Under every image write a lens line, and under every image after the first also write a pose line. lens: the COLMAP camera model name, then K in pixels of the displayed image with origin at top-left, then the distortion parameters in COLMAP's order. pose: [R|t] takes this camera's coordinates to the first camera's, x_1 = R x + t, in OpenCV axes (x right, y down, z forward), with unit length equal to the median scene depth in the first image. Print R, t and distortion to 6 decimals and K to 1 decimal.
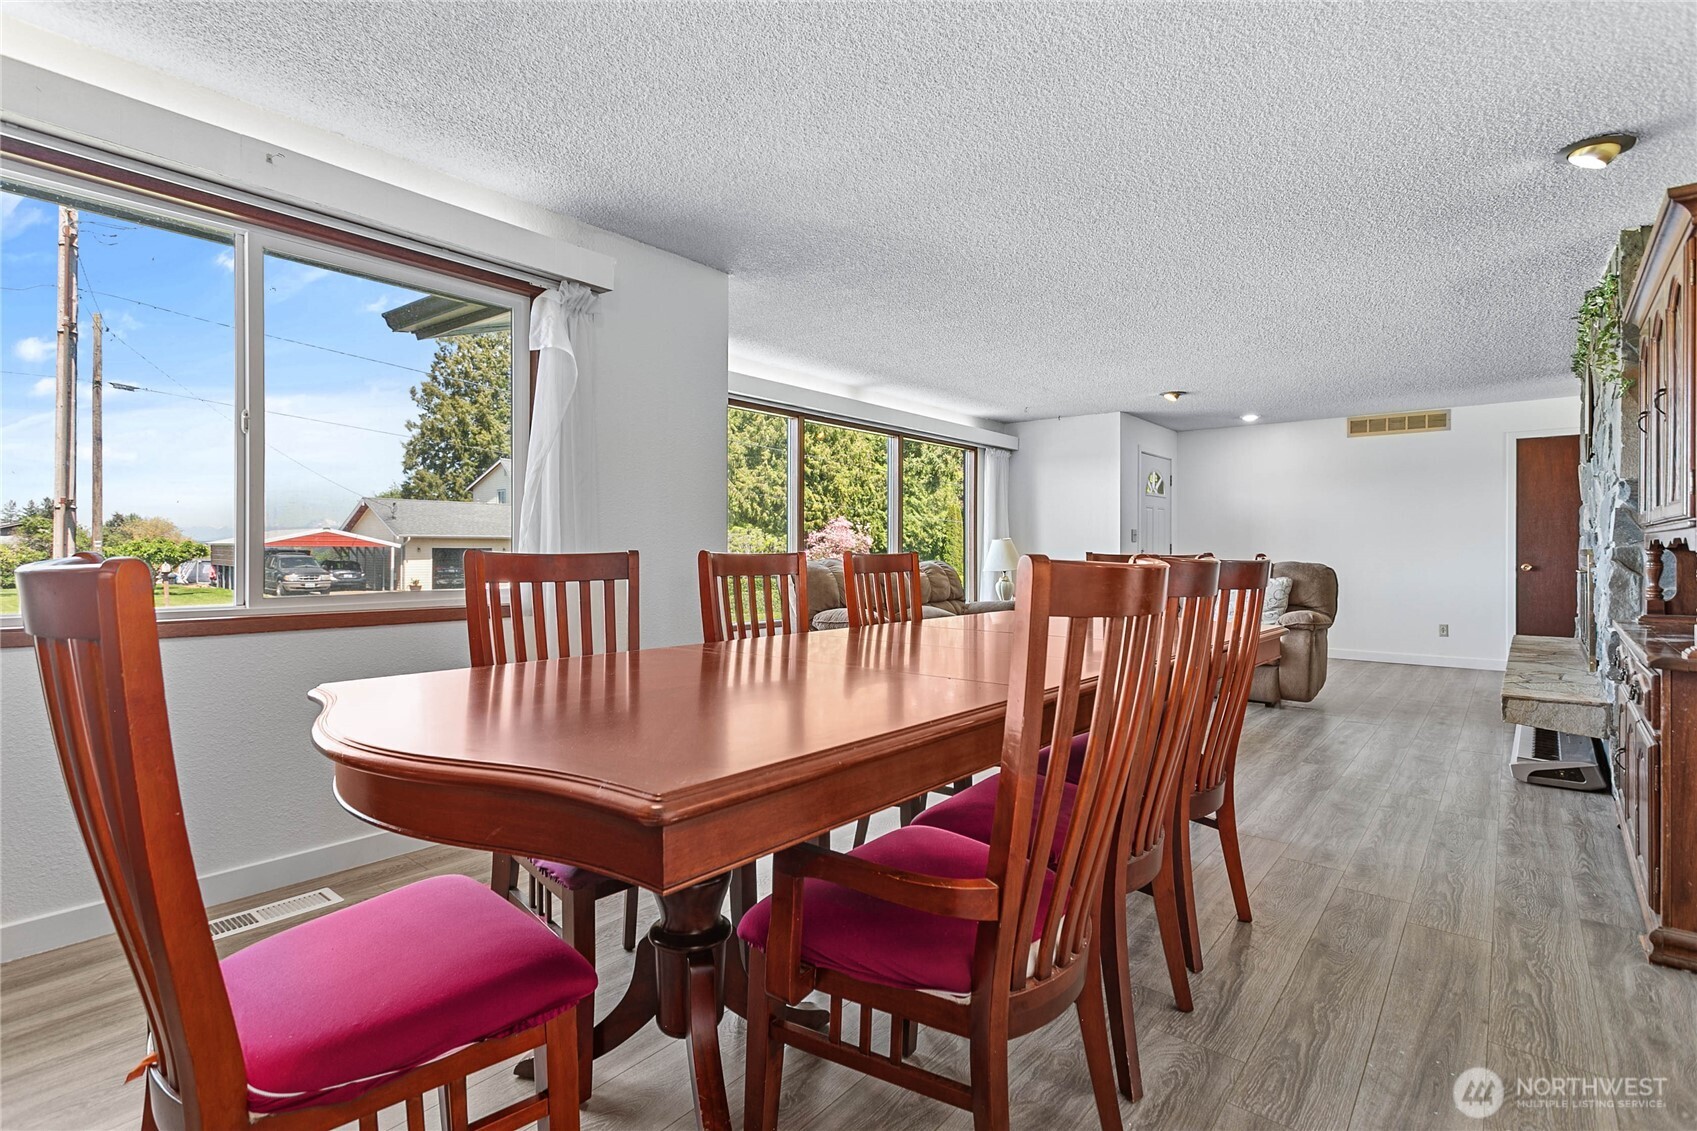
lens RADIAL K [[813.3, 0, 849.0], [0, 813.3, 554.5], [0, 0, 1]] dist [-0.001039, 0.002700]
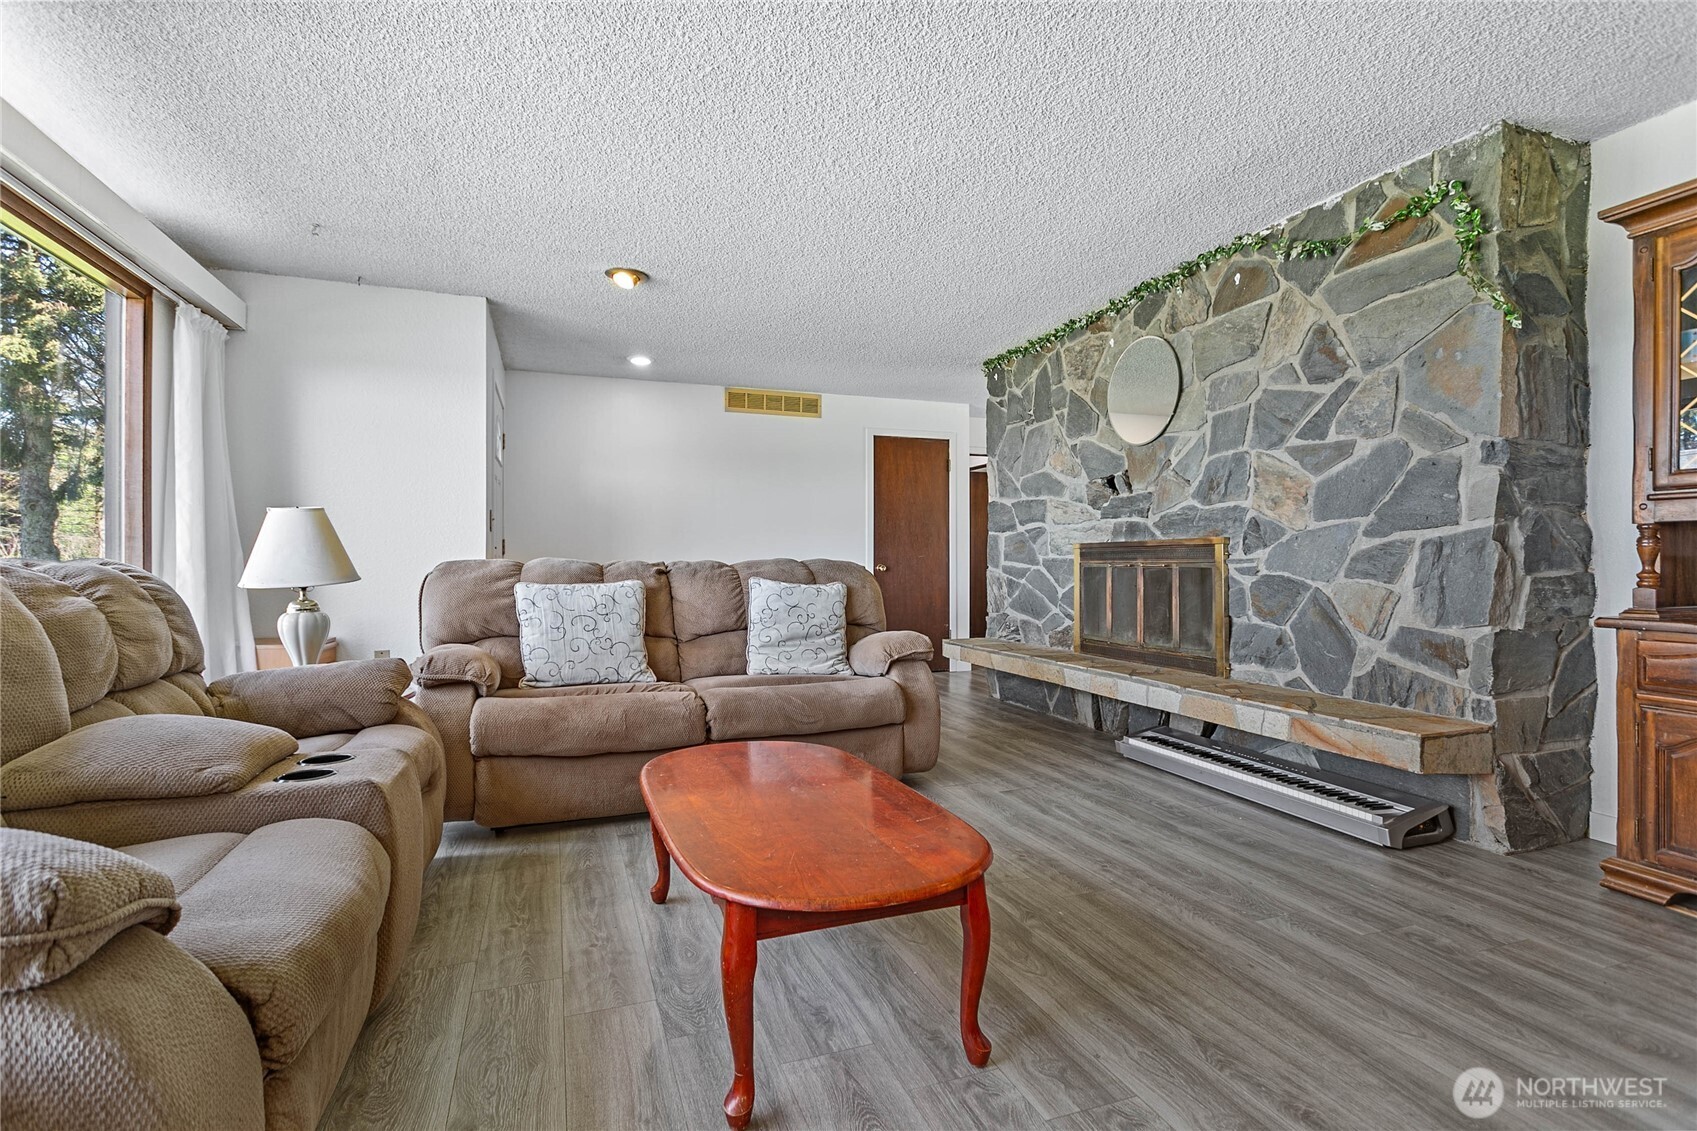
lens RADIAL K [[813.3, 0, 848.8], [0, 813.3, 560.9], [0, 0, 1]] dist [-0.001039, 0.002700]
pose [[0.502496, 0.001252, 0.864578, -0.023303], [0.009262, 0.999934, -0.006831, 0.011318], [-0.864530, 0.011440, 0.502451, 0.510419]]
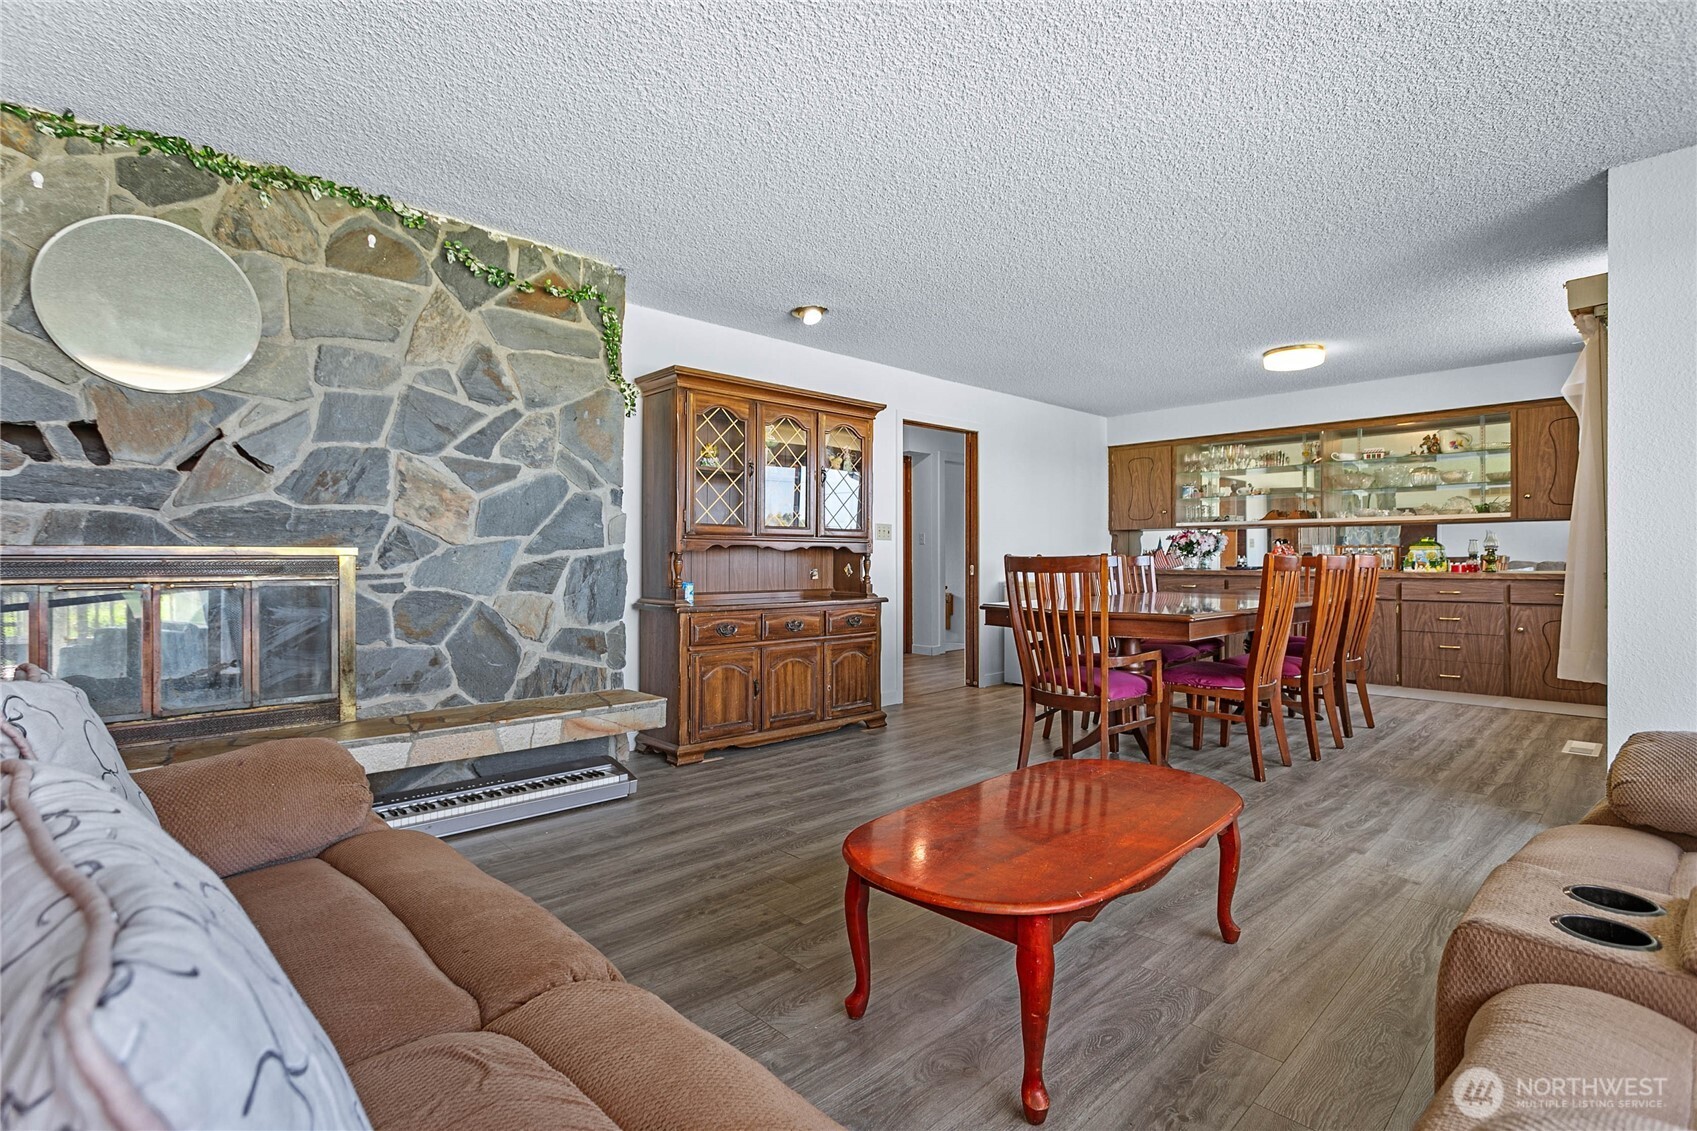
lens RADIAL K [[813.3, 0, 843.4], [0, 813.3, 557.0], [0, 0, 1]] dist [-0.001039, 0.002700]
pose [[-0.994968, -0.001580, 0.100177, 0.204067], [-0.000875, 0.999975, 0.007074, -0.000939], [-0.100186, 0.006951, -0.994944, 0.882749]]
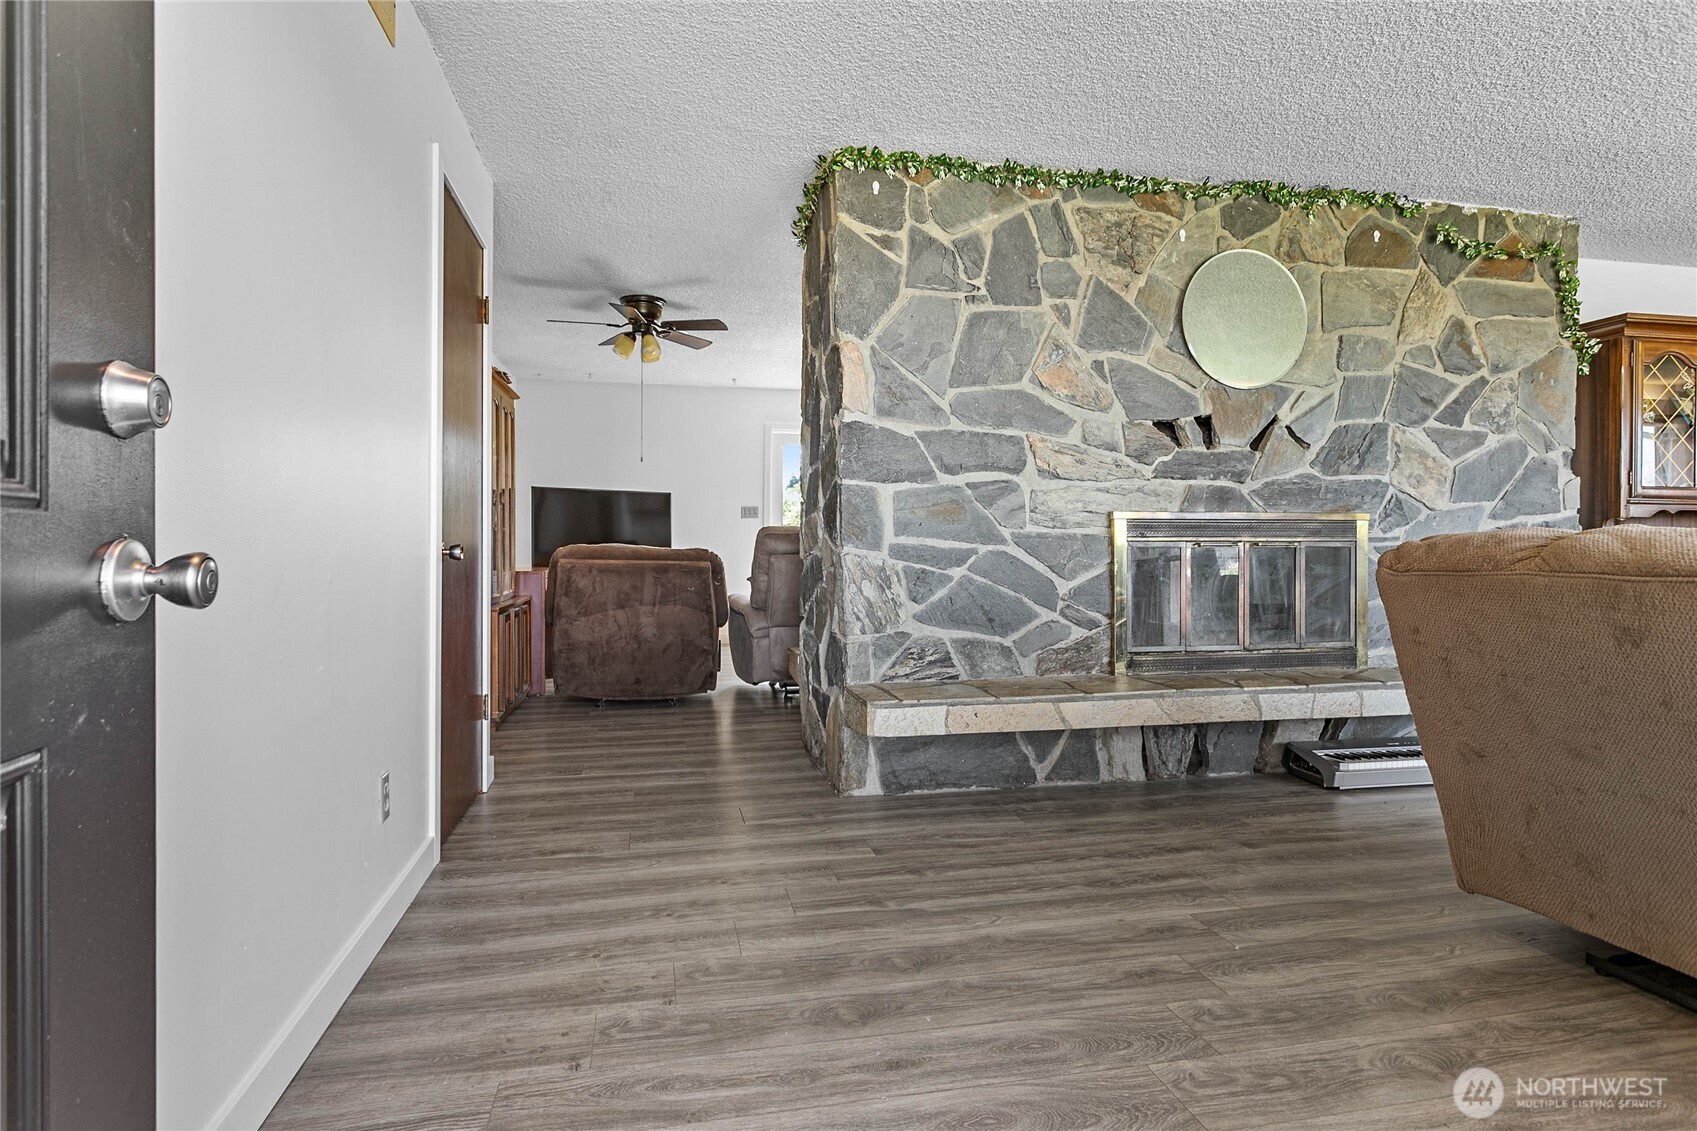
lens RADIAL K [[895.5, 0, 838.3], [0, 895.5, 535.4], [0, 0, 1]] dist [0.002250, 0.000307]
pose [[-0.789609, -0.006199, 0.613580, 0.384820], [0.000491, 0.999942, 0.010734, 0.003554], [-0.613611, 0.008777, -0.789560, 1.053015]]
